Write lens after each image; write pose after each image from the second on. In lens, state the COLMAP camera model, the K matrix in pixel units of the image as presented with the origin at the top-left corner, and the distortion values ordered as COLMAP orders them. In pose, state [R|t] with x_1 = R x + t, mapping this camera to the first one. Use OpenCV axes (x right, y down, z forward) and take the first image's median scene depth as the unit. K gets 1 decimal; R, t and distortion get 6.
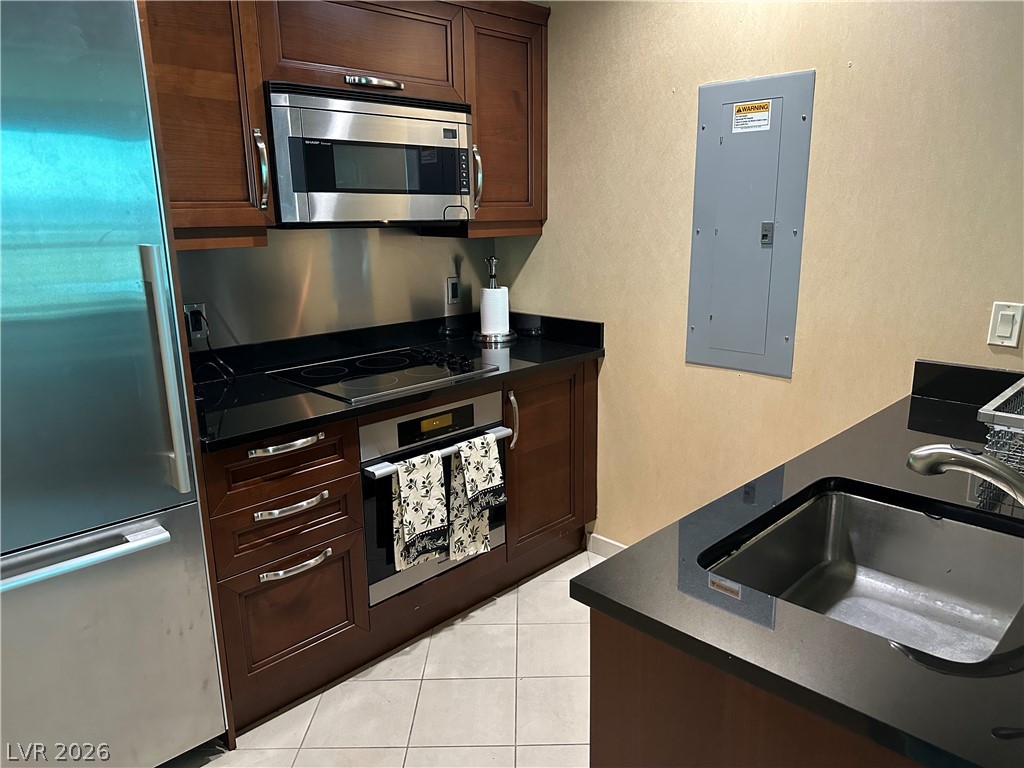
lens RADIAL K [[716.6, 0, 512.0], [0, 716.6, 384.0], [0, 0, 1]] dist [0.105944, -0.211953]
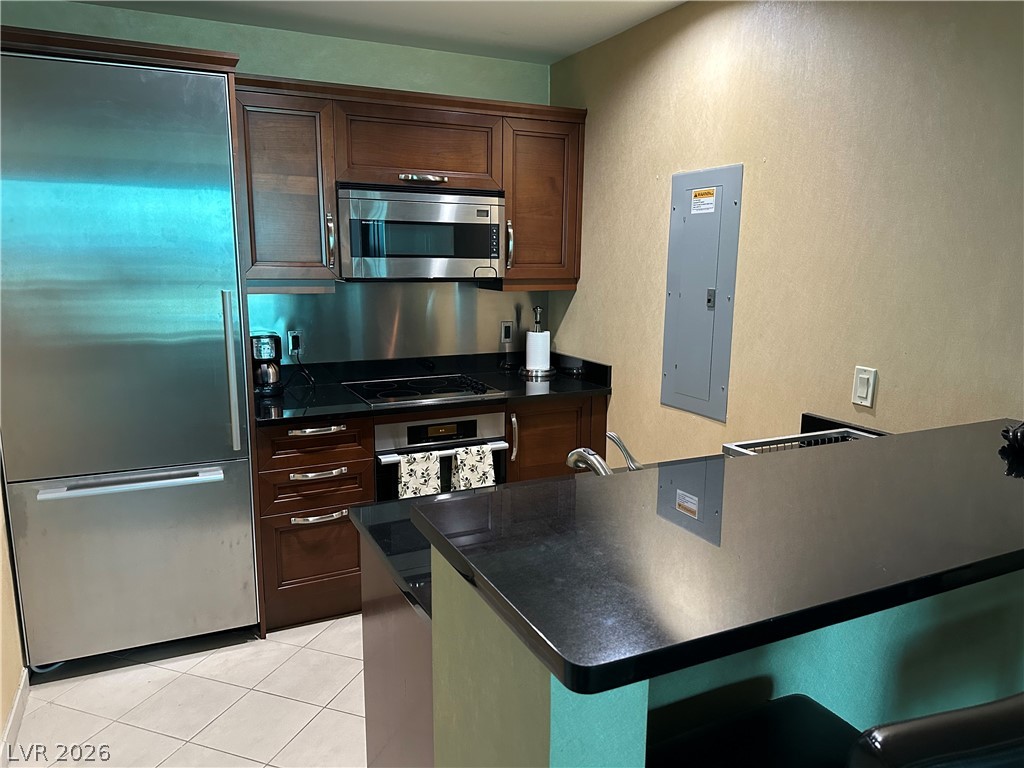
lens RADIAL K [[716.6, 0, 512.0], [0, 716.6, 384.0], [0, 0, 1]] dist [0.105944, -0.211953]
pose [[0.939670, 0.079122, -0.332807, 0.431046], [-0.098519, 0.994257, -0.041787, 0.011482], [0.327589, 0.072054, 0.942069, -0.192922]]
